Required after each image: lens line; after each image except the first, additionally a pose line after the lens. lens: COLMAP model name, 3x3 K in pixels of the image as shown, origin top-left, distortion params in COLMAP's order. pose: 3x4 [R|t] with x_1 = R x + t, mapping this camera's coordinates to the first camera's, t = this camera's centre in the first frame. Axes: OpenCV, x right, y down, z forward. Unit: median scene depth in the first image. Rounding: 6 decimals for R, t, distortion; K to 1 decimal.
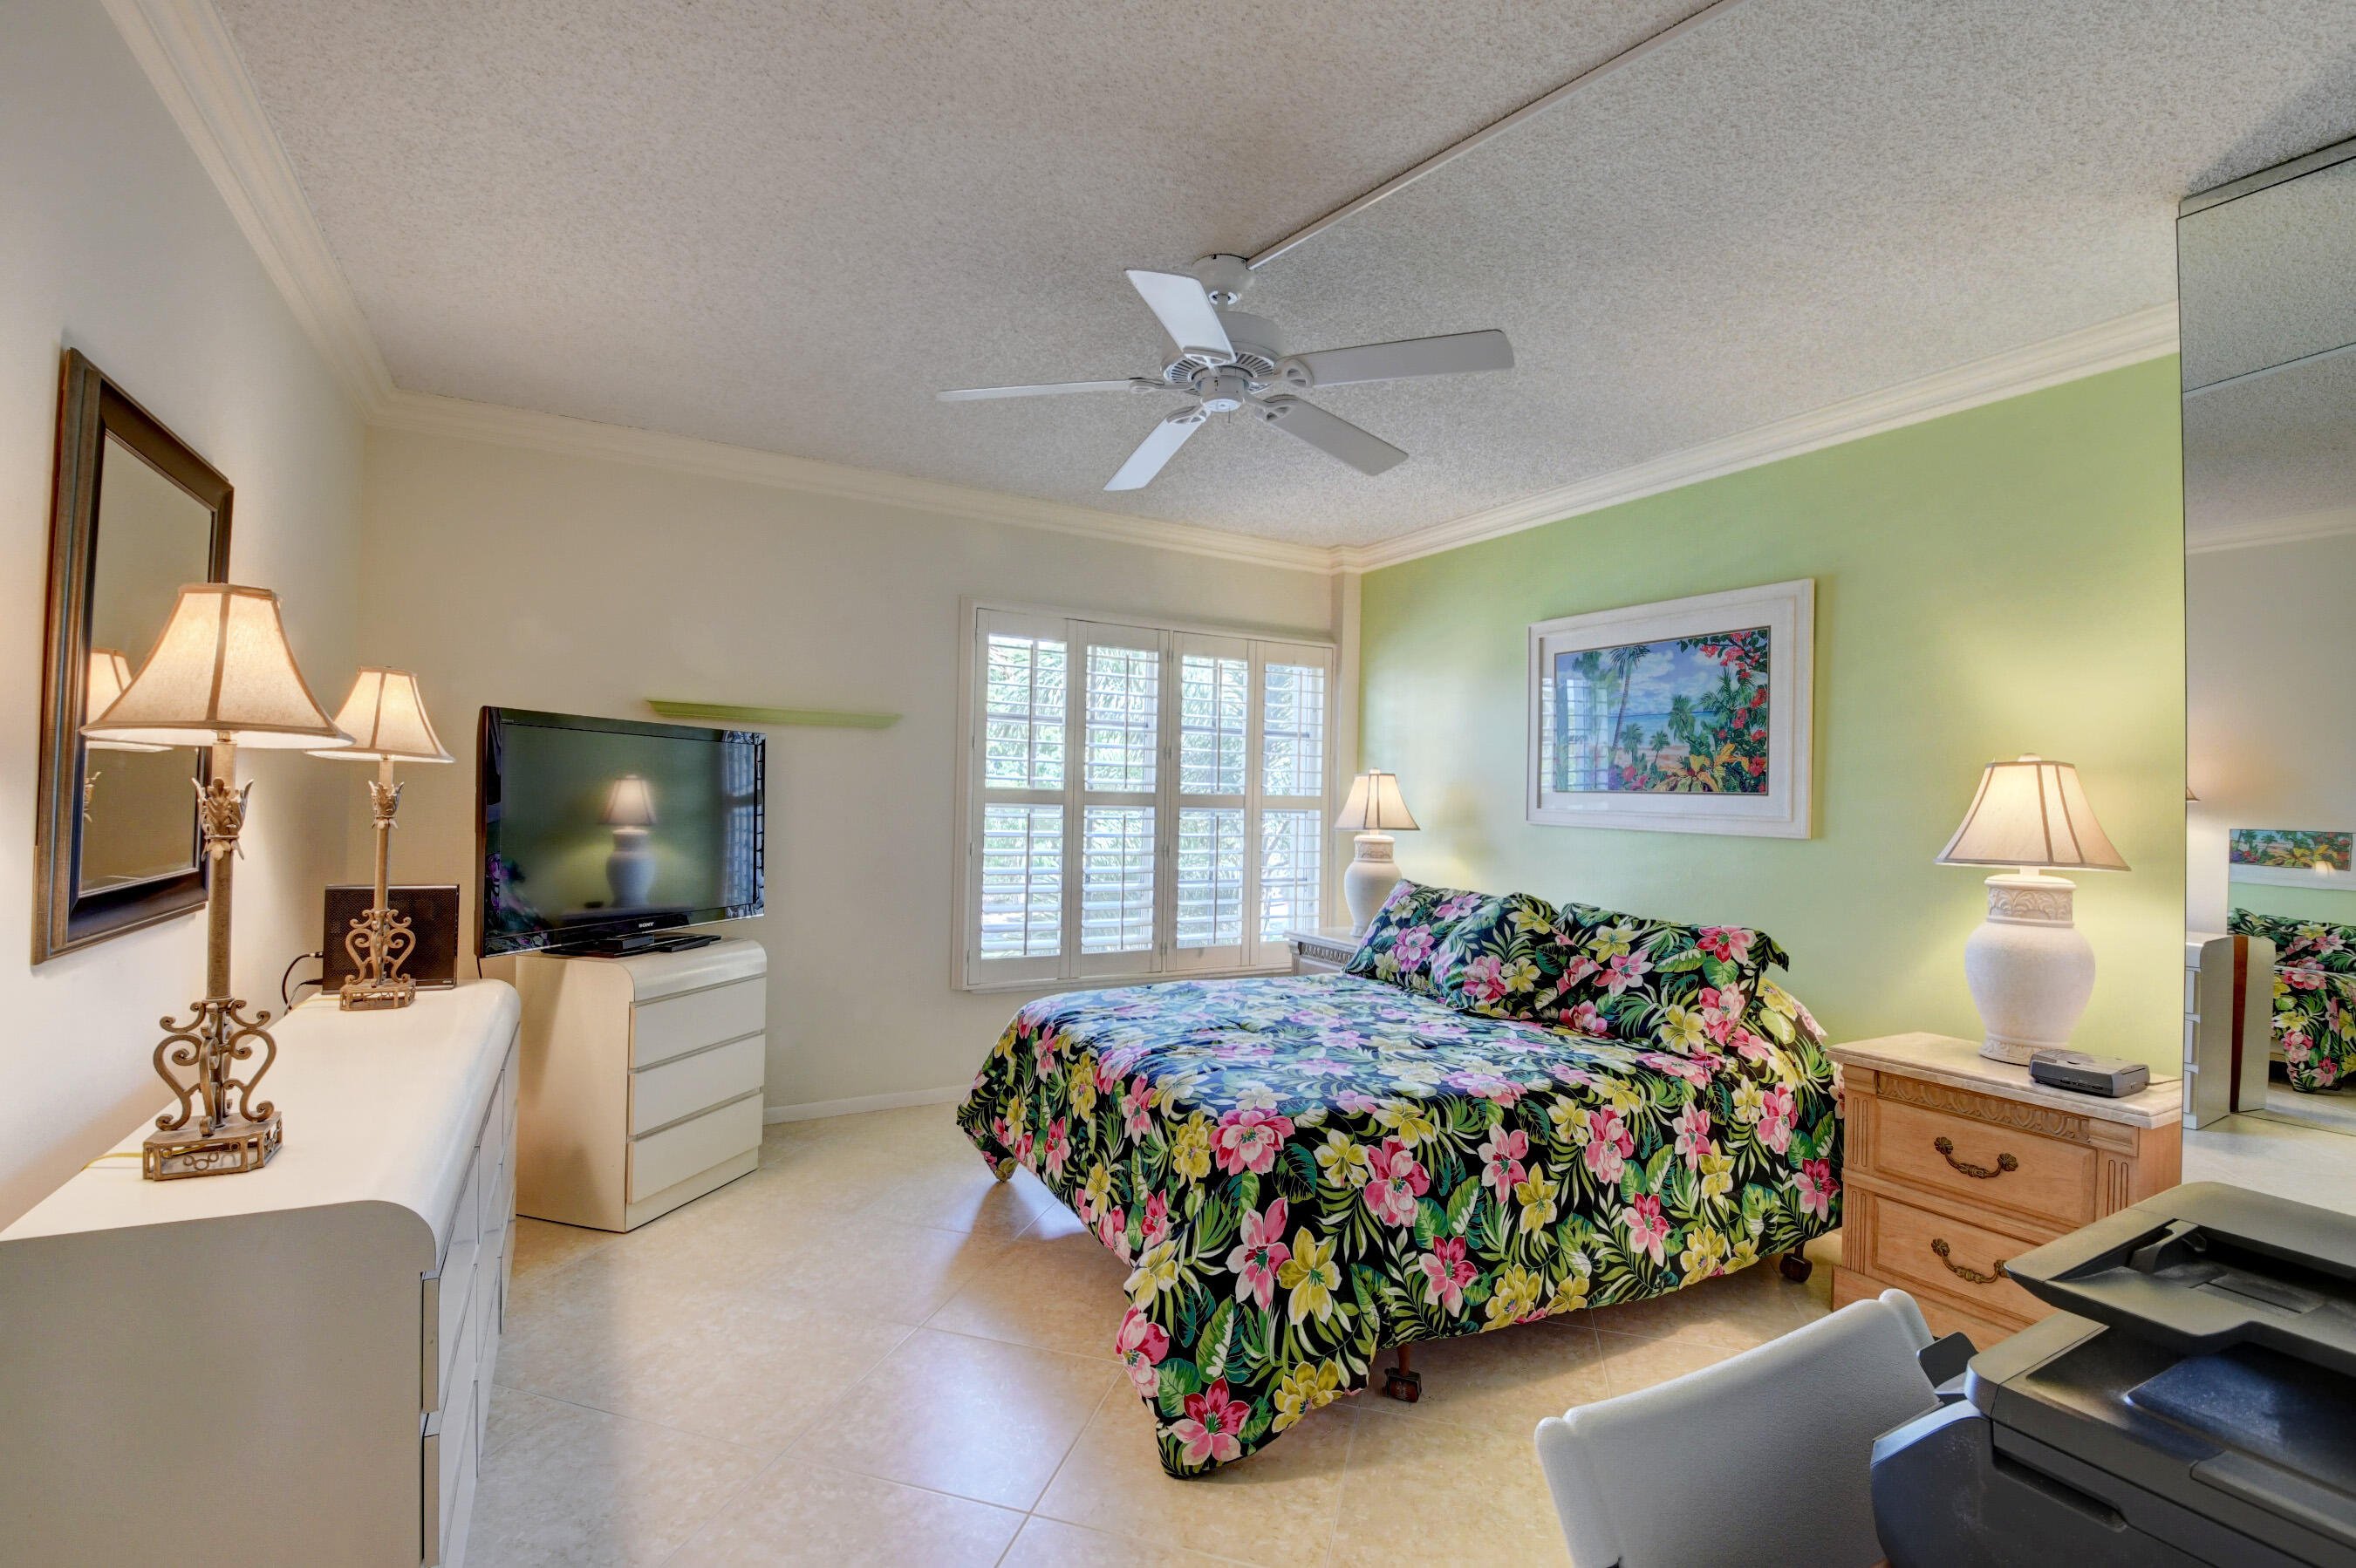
lens RADIAL K [[976.6, 0, 1178.0], [0, 976.6, 784.0], [0, 0, 1]] dist [0.024157, -0.018969]
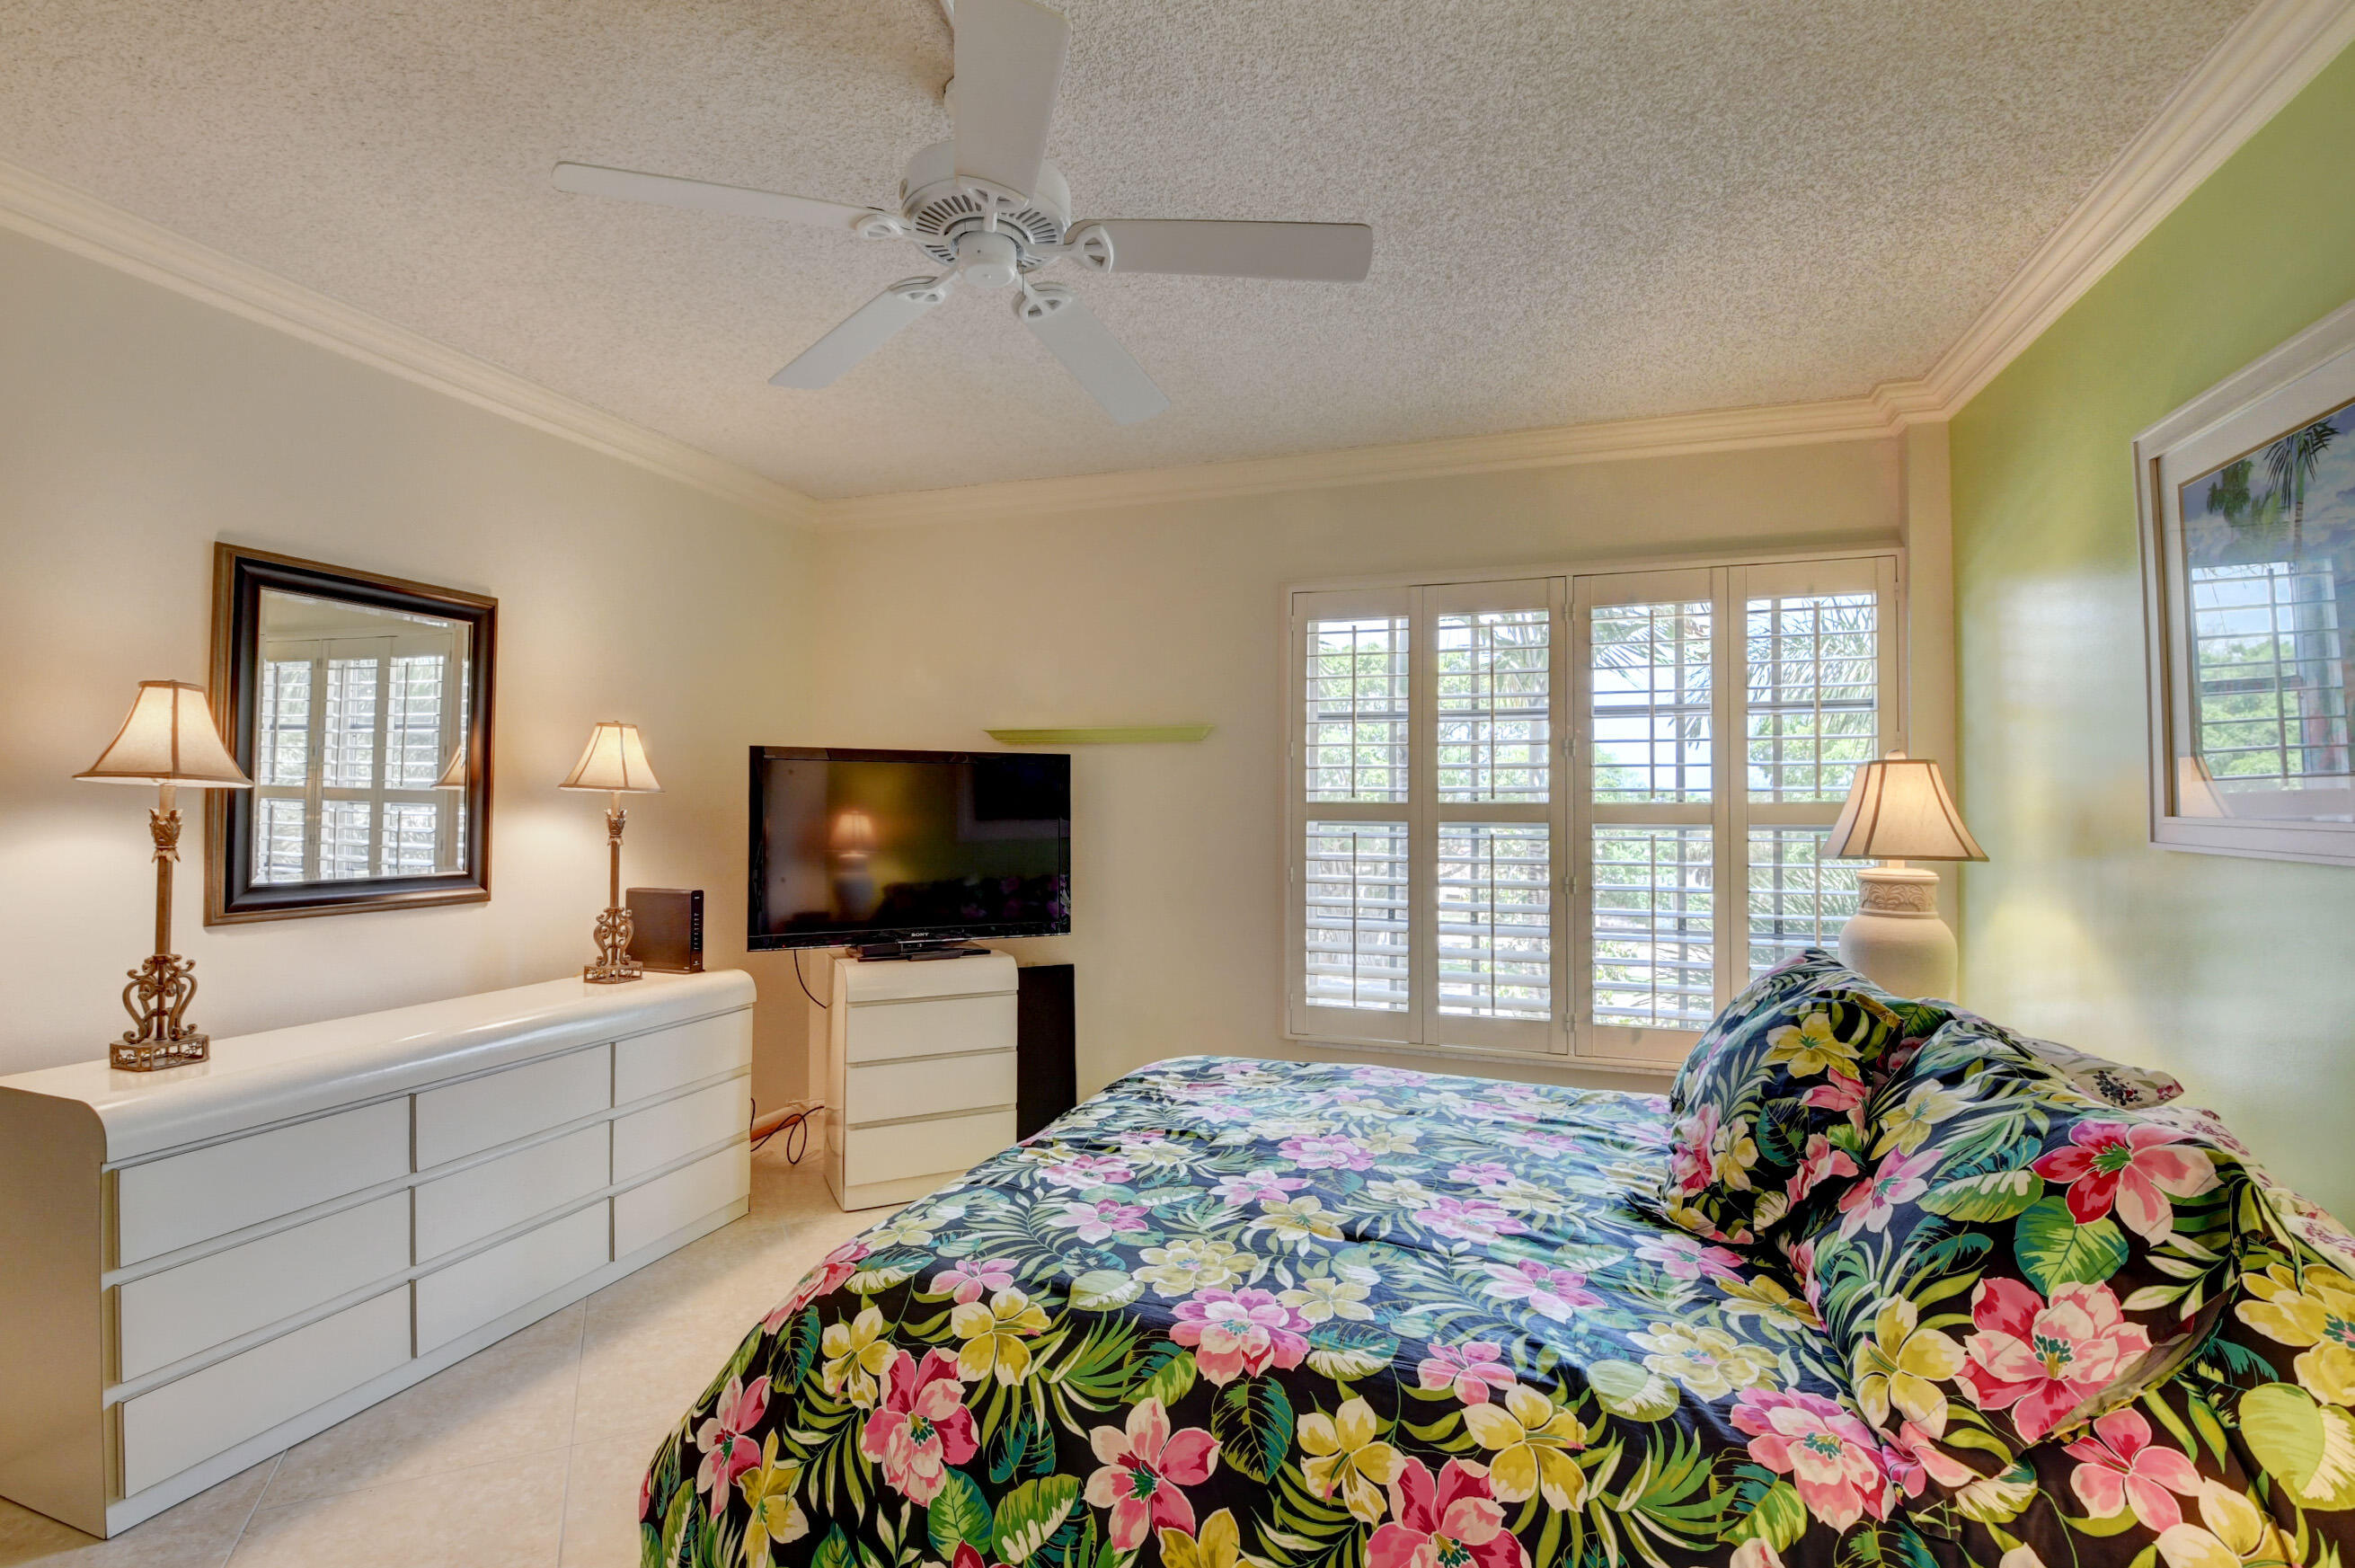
lens RADIAL K [[1033.7, 0, 1173.7], [0, 1033.7, 784.6], [0, 0, 1]] dist [0.013423, -0.023621]
pose [[0.698828, -0.037253, -0.714319, 0.611496], [0.023141, 0.999298, -0.029477, 0.020602], [0.714916, 0.004070, 0.699199, 0.495233]]
